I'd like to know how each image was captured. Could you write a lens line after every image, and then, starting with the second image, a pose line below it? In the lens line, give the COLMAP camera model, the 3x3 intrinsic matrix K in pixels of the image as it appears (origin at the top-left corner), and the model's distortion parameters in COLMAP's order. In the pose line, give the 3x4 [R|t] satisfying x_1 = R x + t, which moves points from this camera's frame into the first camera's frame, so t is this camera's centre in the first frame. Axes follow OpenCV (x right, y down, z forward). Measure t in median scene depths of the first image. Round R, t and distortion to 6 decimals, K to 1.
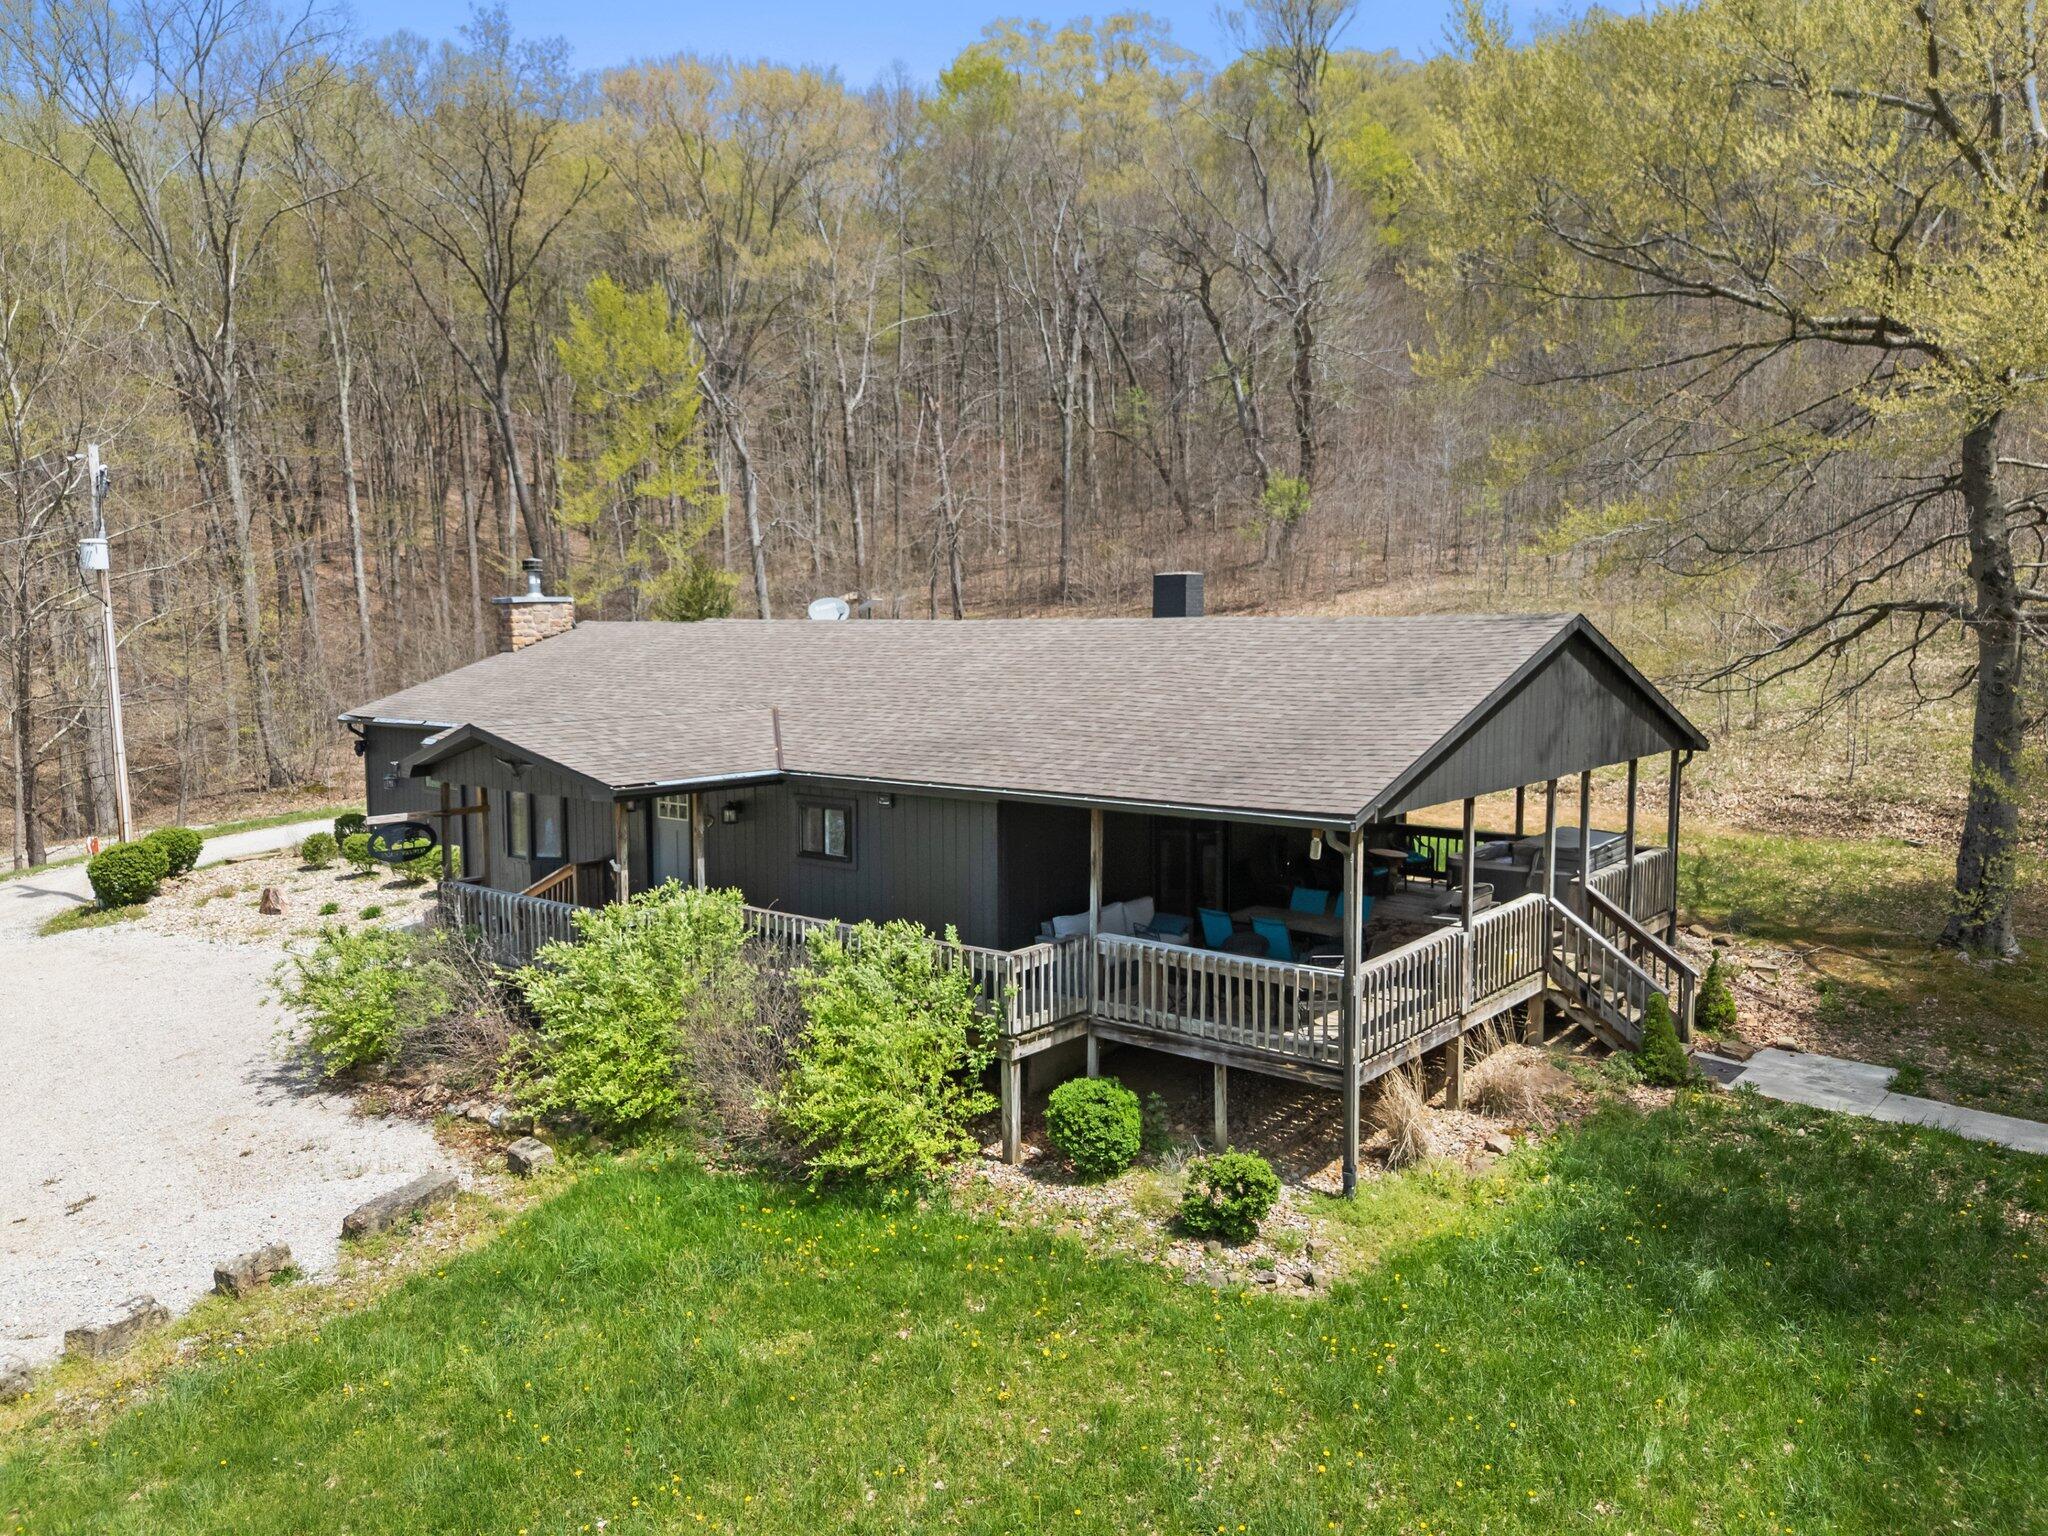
lens RADIAL K [[1508.5, 0, 1024.0], [0, 1508.5, 768.0], [0, 0, 1]] dist [0.059025, -0.044713]
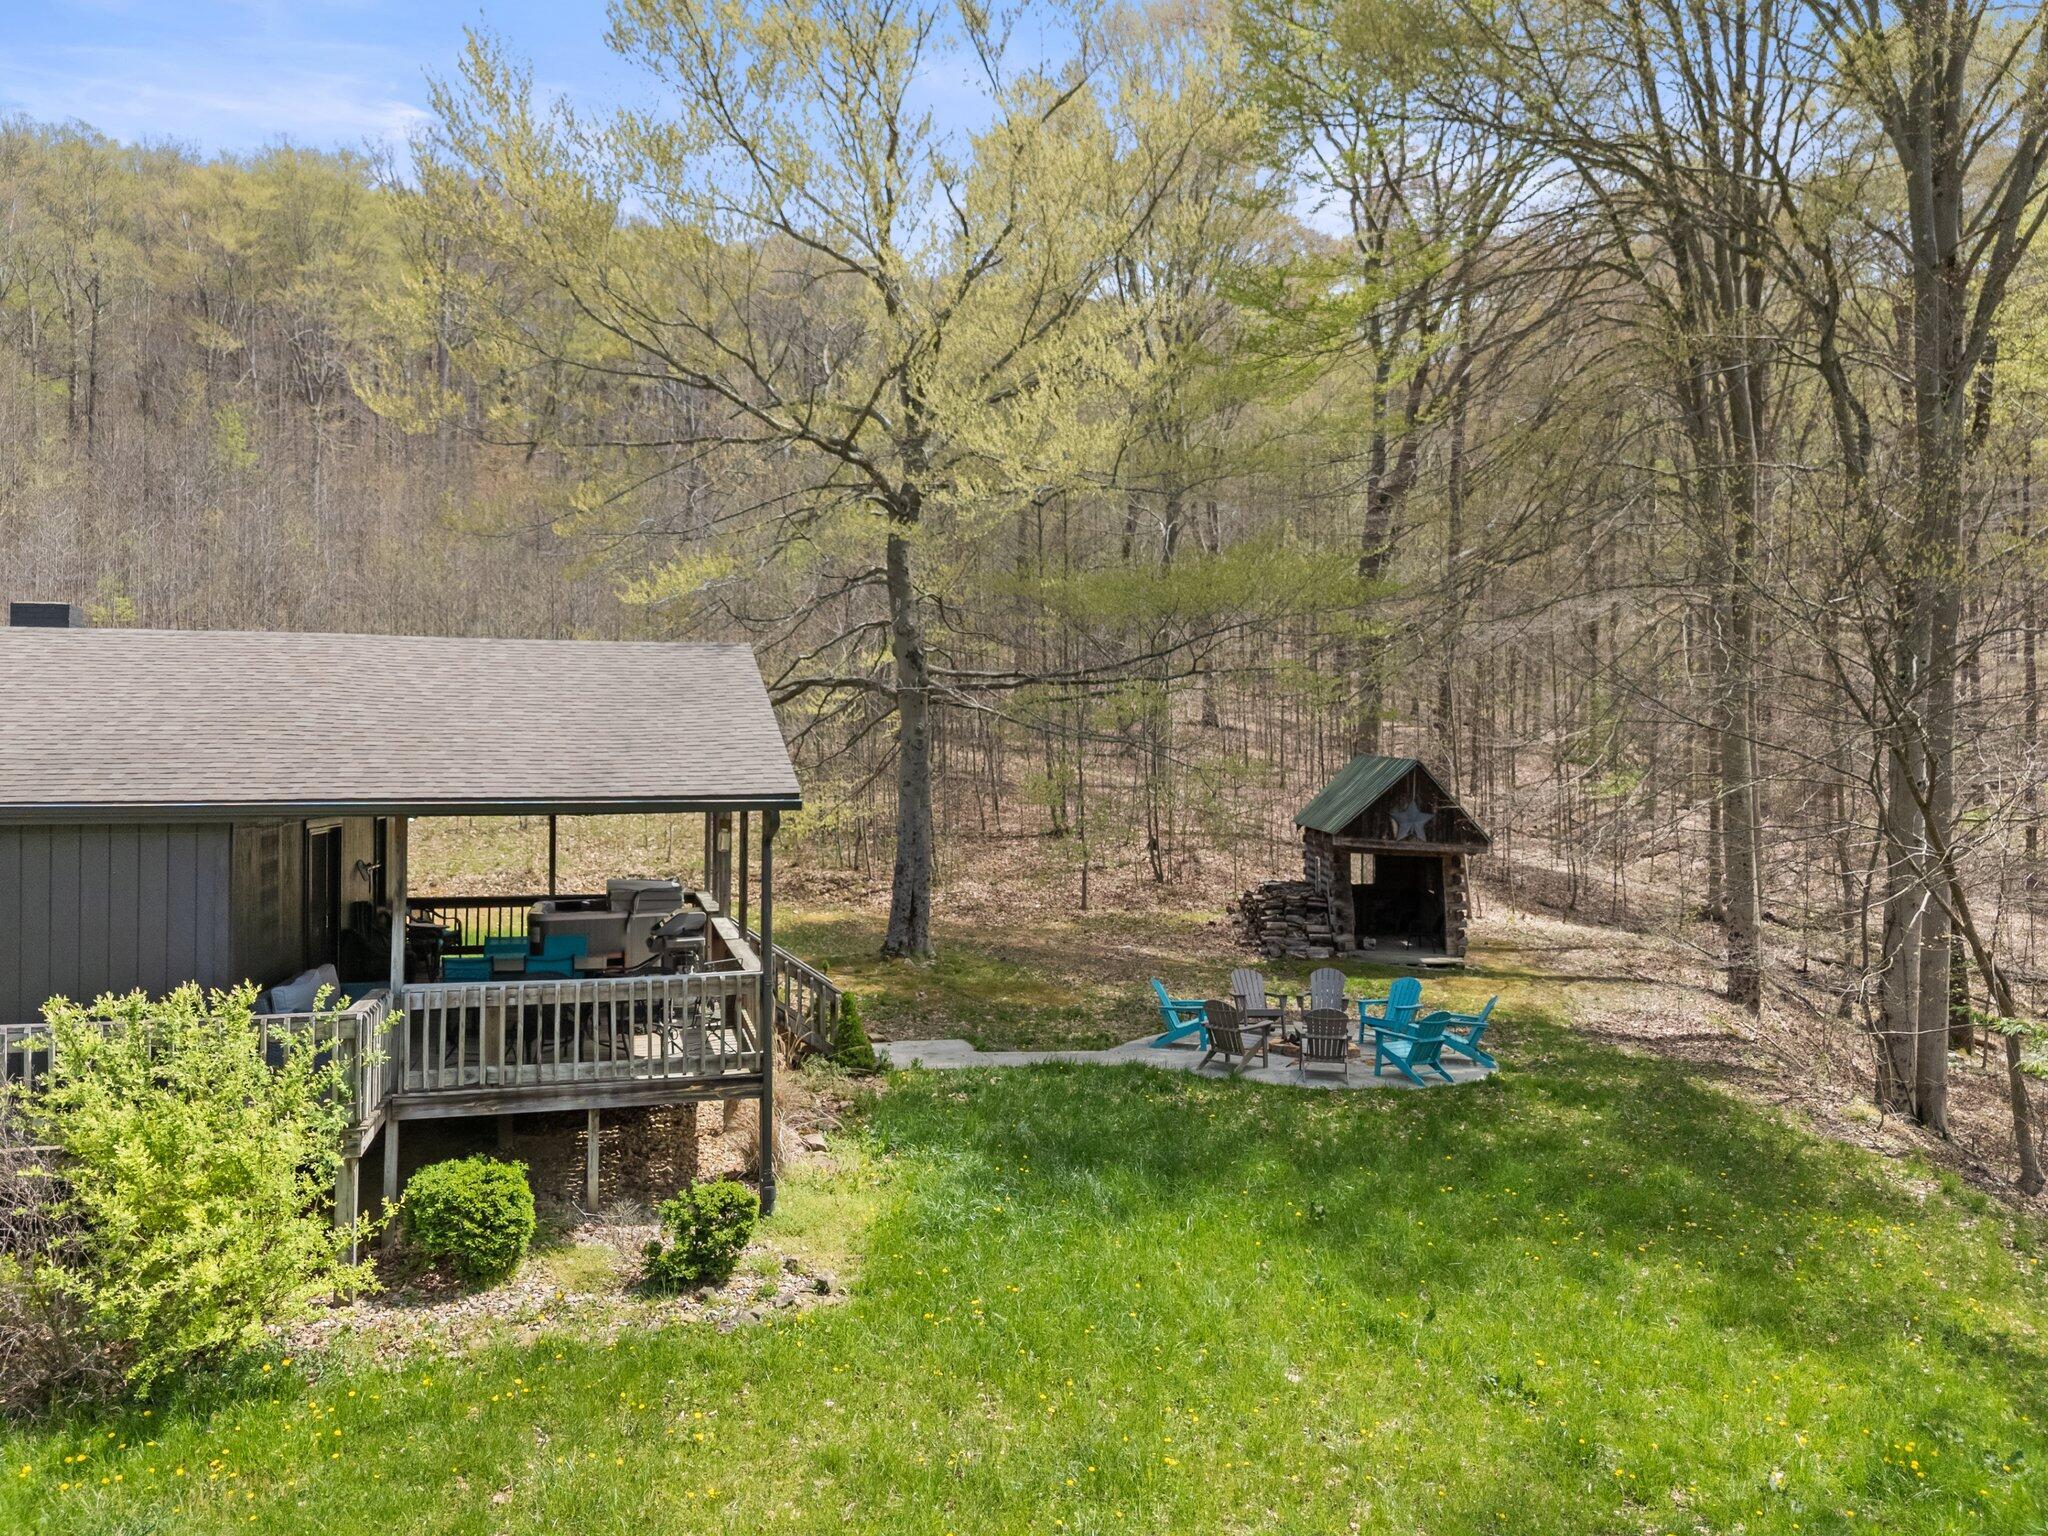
lens RADIAL K [[1508.5, 0, 1024.0], [0, 1508.5, 768.0], [0, 0, 1]] dist [0.059025, -0.044713]
pose [[0.588811, 0.010021, 0.808209, -0.350522], [0.078646, 0.994468, -0.069628, 0.068089], [-0.804436, 0.104560, 0.584765, 0.233691]]
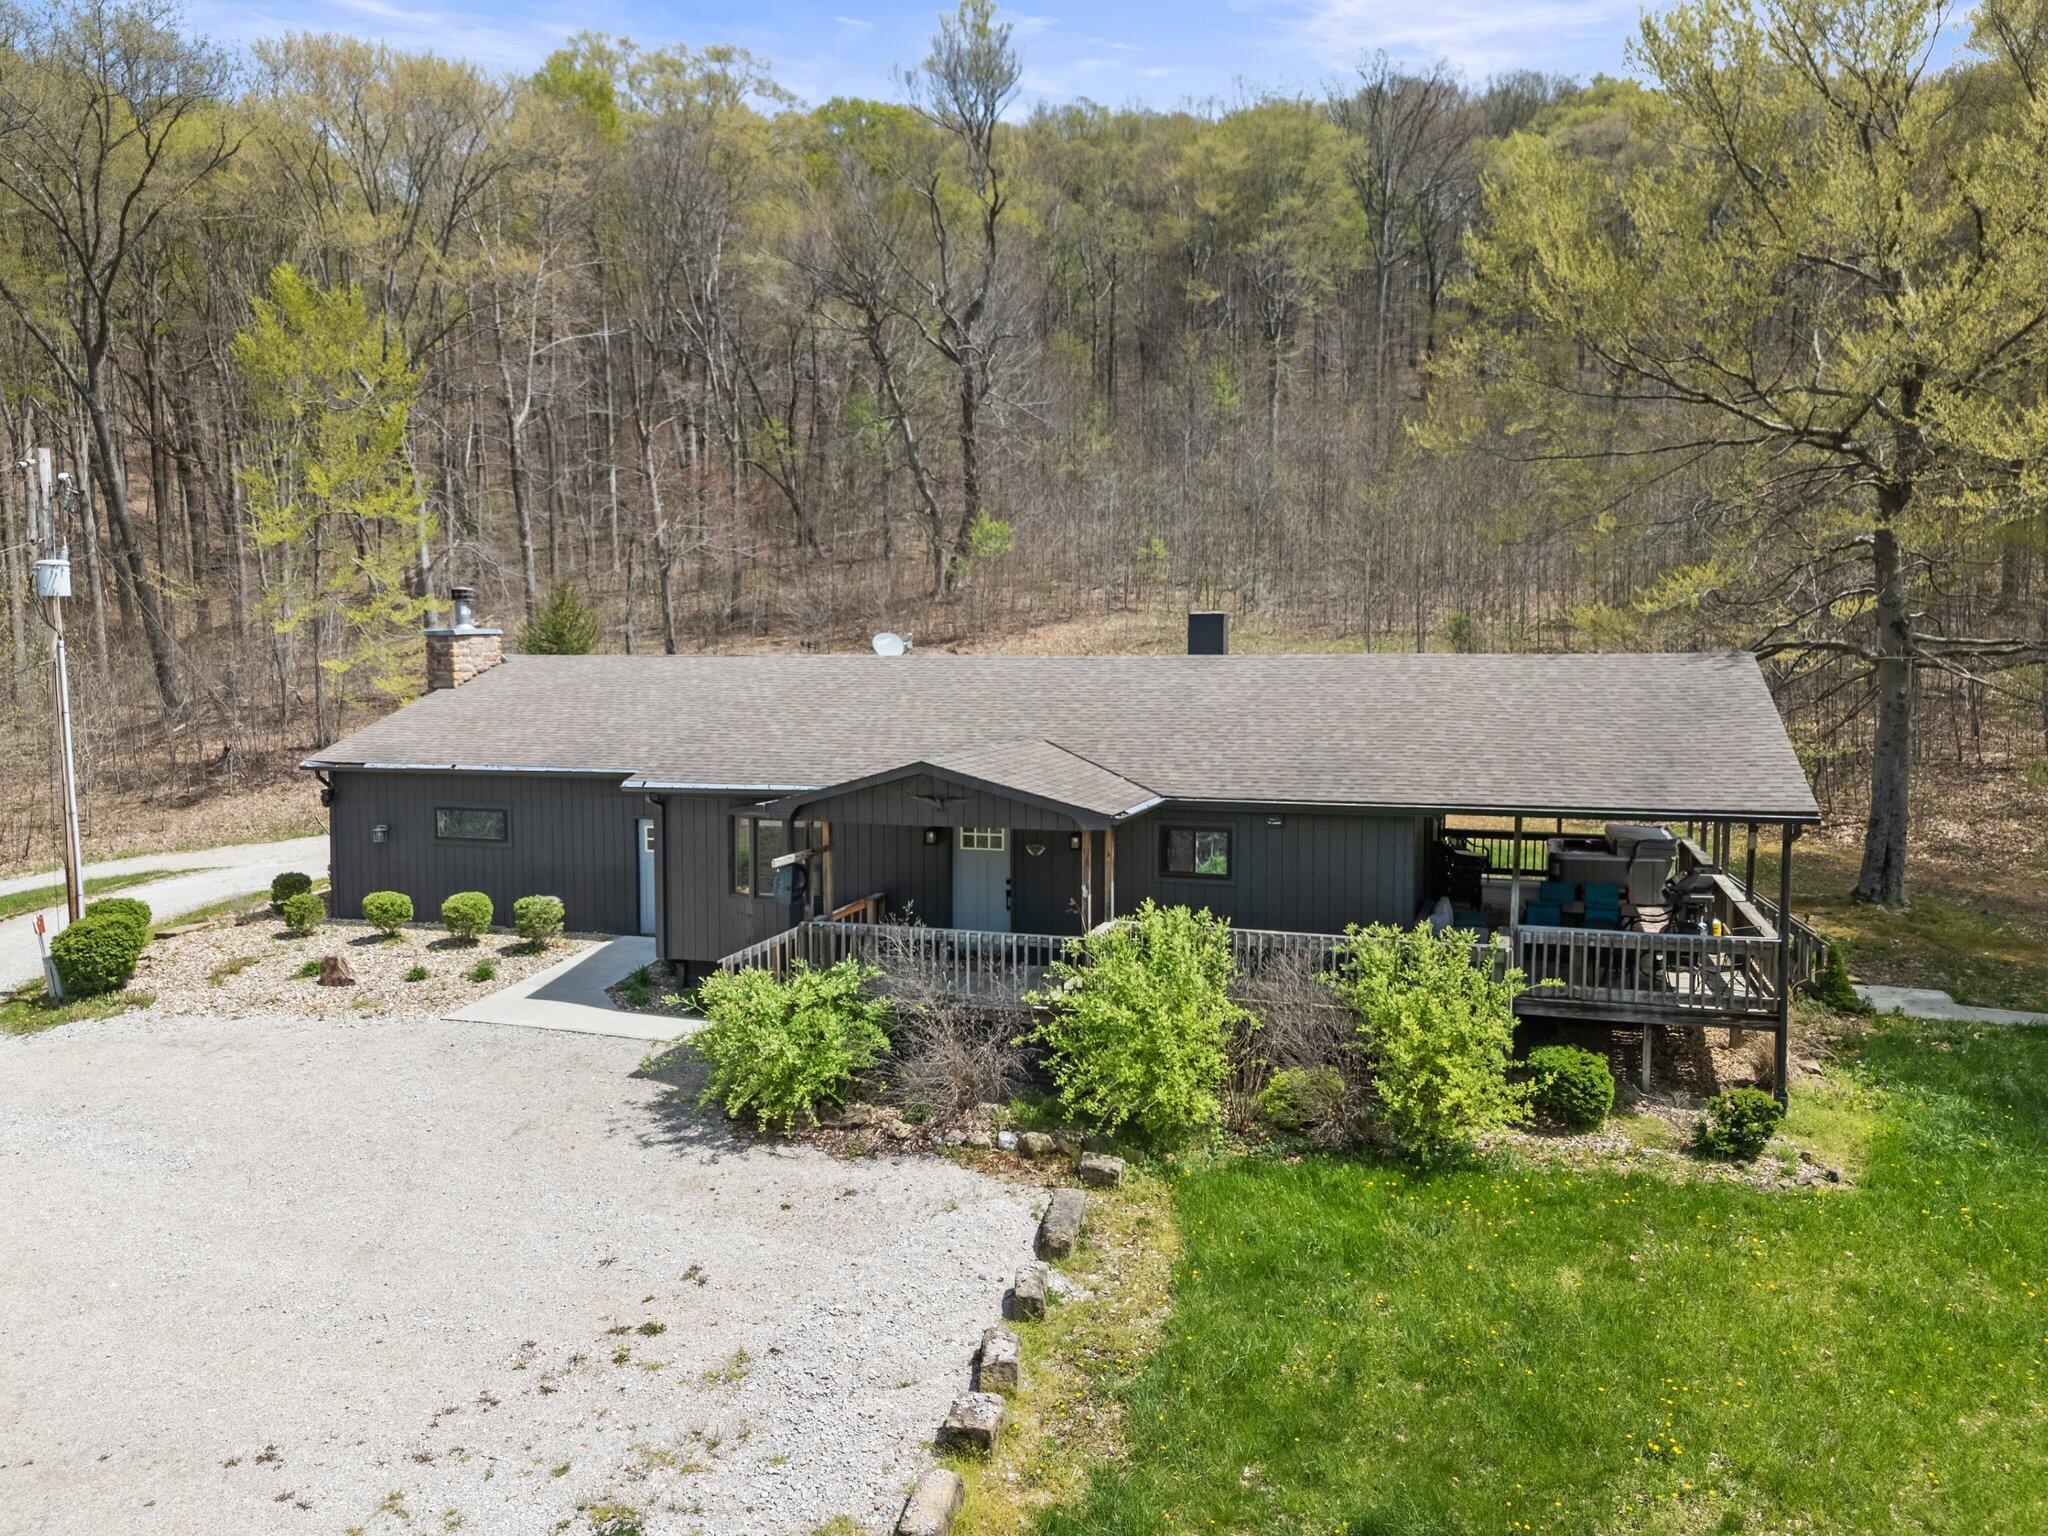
lens RADIAL K [[1508.5, 0, 1024.0], [0, 1508.5, 768.0], [0, 0, 1]] dist [0.059025, -0.044713]
pose [[0.930568, -0.027893, 0.365055, -0.647520], [0.033939, 0.999372, -0.010155, -0.012951], [-0.364543, 0.021840, 0.930930, 0.028775]]
